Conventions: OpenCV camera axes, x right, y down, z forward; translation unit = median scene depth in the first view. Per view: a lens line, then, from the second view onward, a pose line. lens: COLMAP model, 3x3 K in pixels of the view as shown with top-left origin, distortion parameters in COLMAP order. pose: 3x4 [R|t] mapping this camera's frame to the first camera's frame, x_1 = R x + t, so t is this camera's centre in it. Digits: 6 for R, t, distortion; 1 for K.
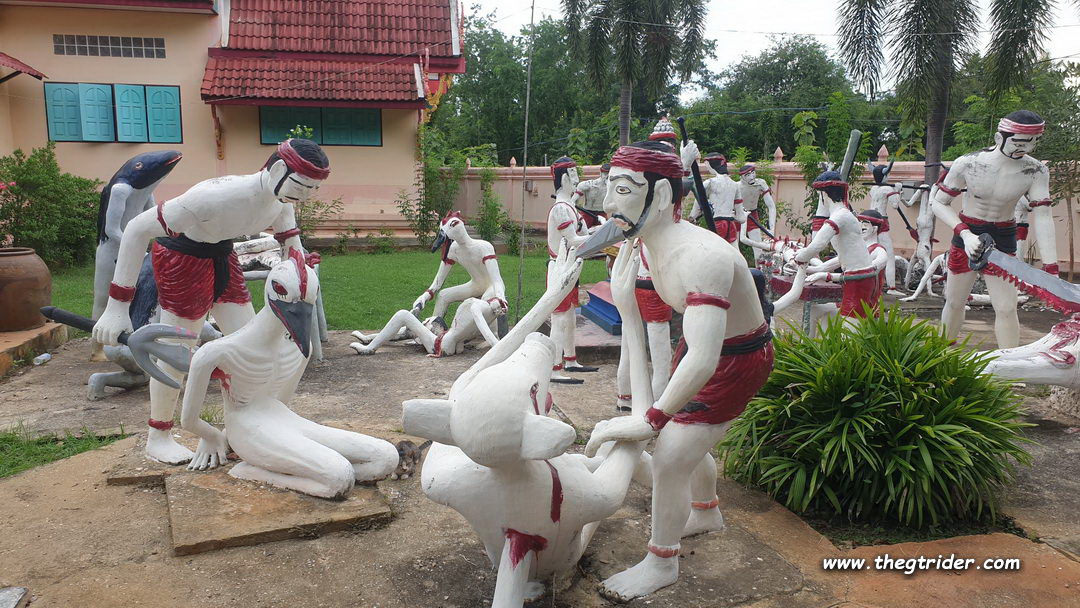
lens RADIAL K [[838.0, 0, 535.9], [0, 838.0, 306.5], [0, 0, 1]] dist [0.031562, -0.014030]
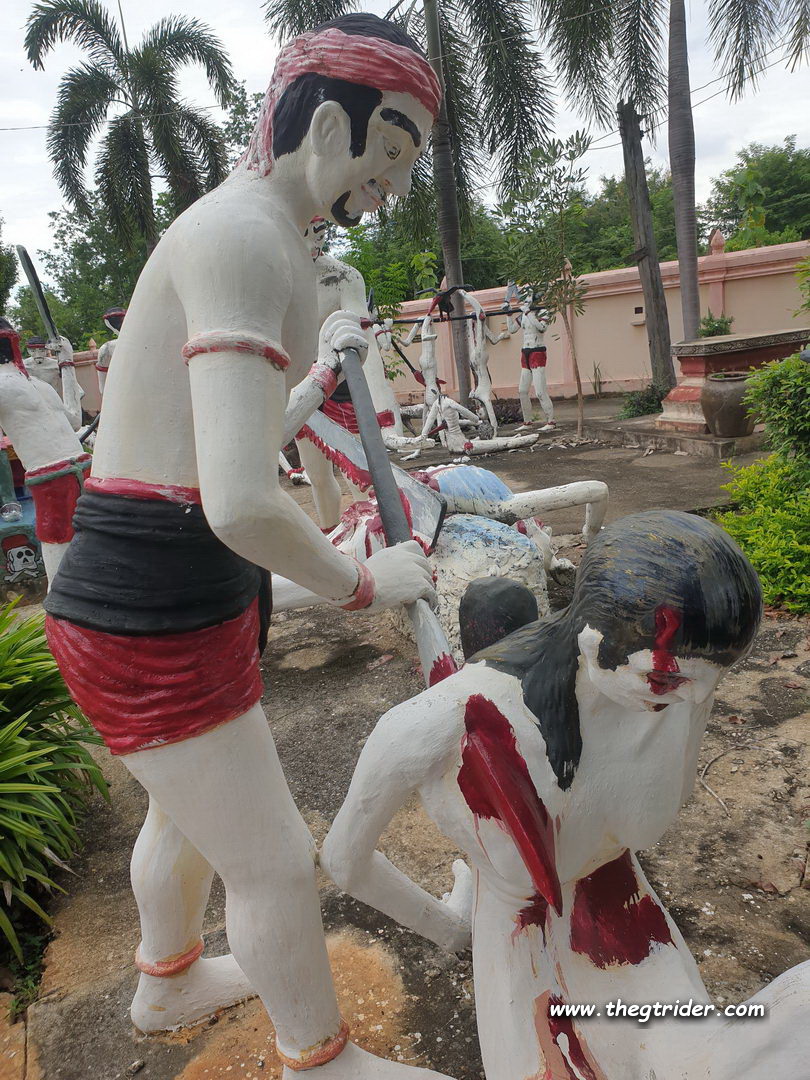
lens RADIAL K [[841.3, 0, 407.8], [0, 841.3, 521.3], [0, 0, 1]] dist [-0.003206, 0.045072]
pose [[0.971166, -0.165810, 0.171301, 0.282028], [0.156125, 0.985350, 0.068639, -0.004253], [-0.180172, -0.039915, 0.982825, 0.183084]]
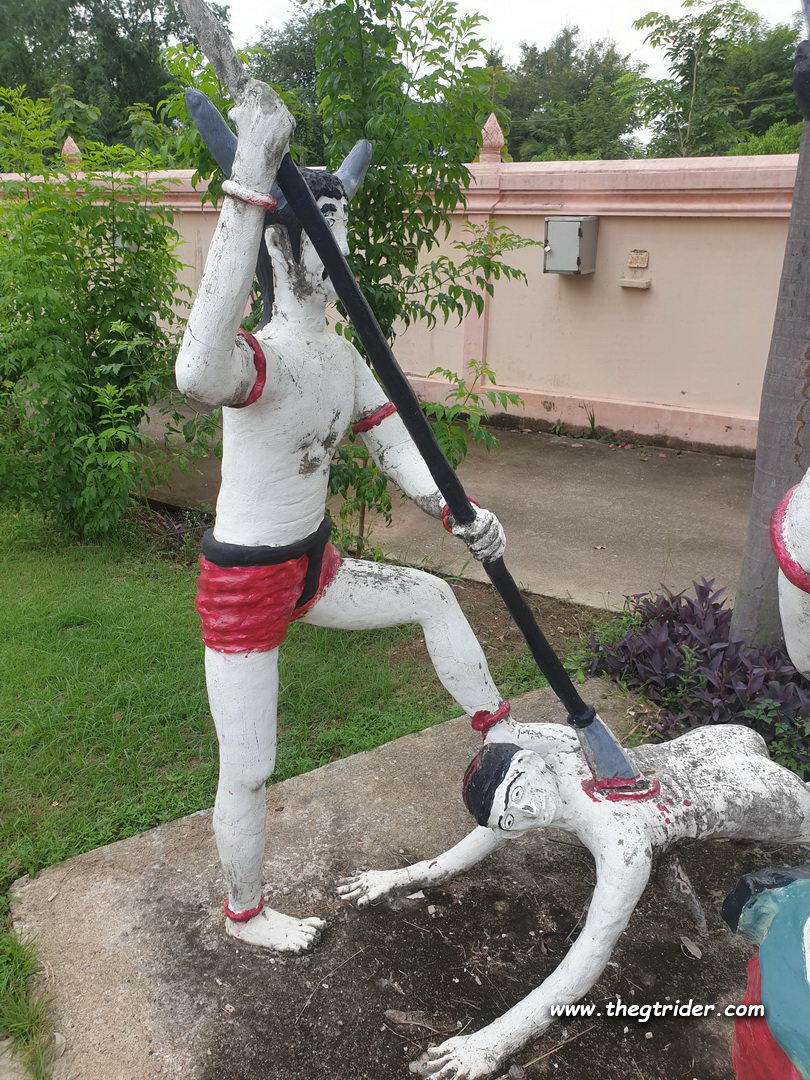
lens RADIAL K [[848.4, 0, 406.3], [0, 848.4, 543.0], [0, 0, 1]] dist [0.005601, 0.000052]
pose [[0.938609, -0.140174, 0.315222, 0.369374], [0.065020, 0.969234, 0.237397, -0.159260], [-0.338801, -0.202327, 0.918846, 1.004304]]
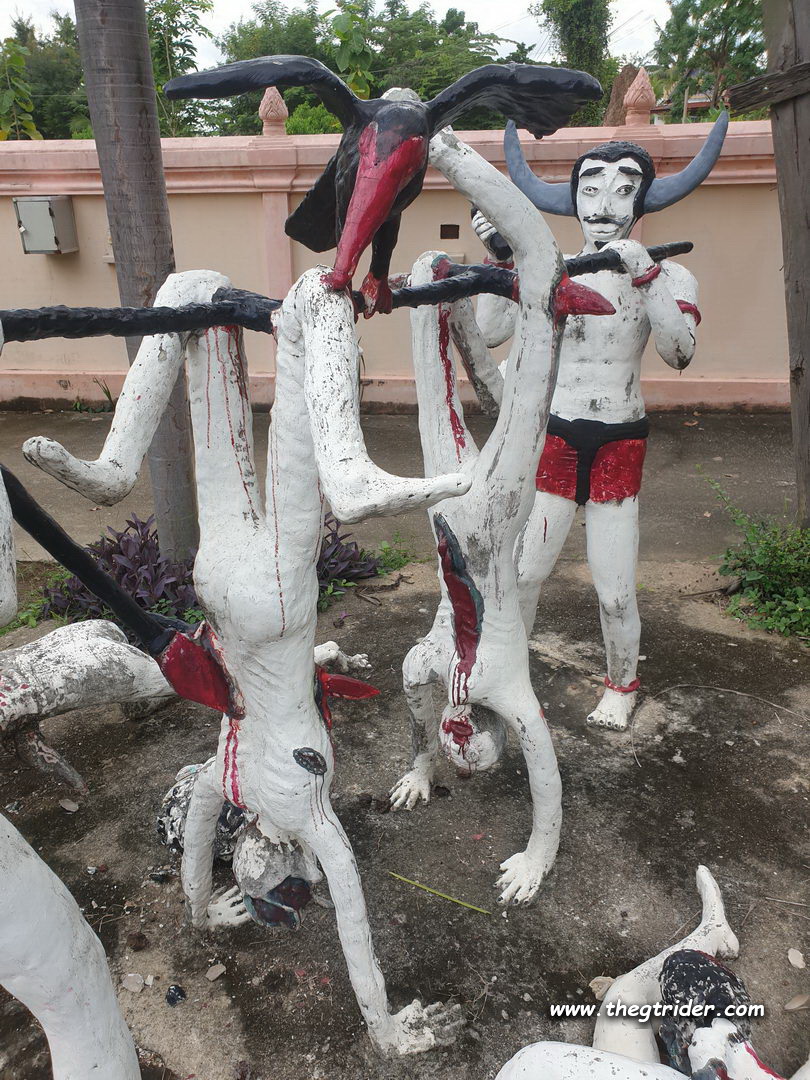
lens RADIAL K [[846.1, 0, 388.7], [0, 846.1, 541.6], [0, 0, 1]] dist [-0.003900, 0.016306]
pose [[0.706324, -0.301949, 0.640260, 0.410301], [0.133965, 0.945137, 0.297942, -0.146675], [-0.695097, -0.124671, 0.708024, 0.931210]]
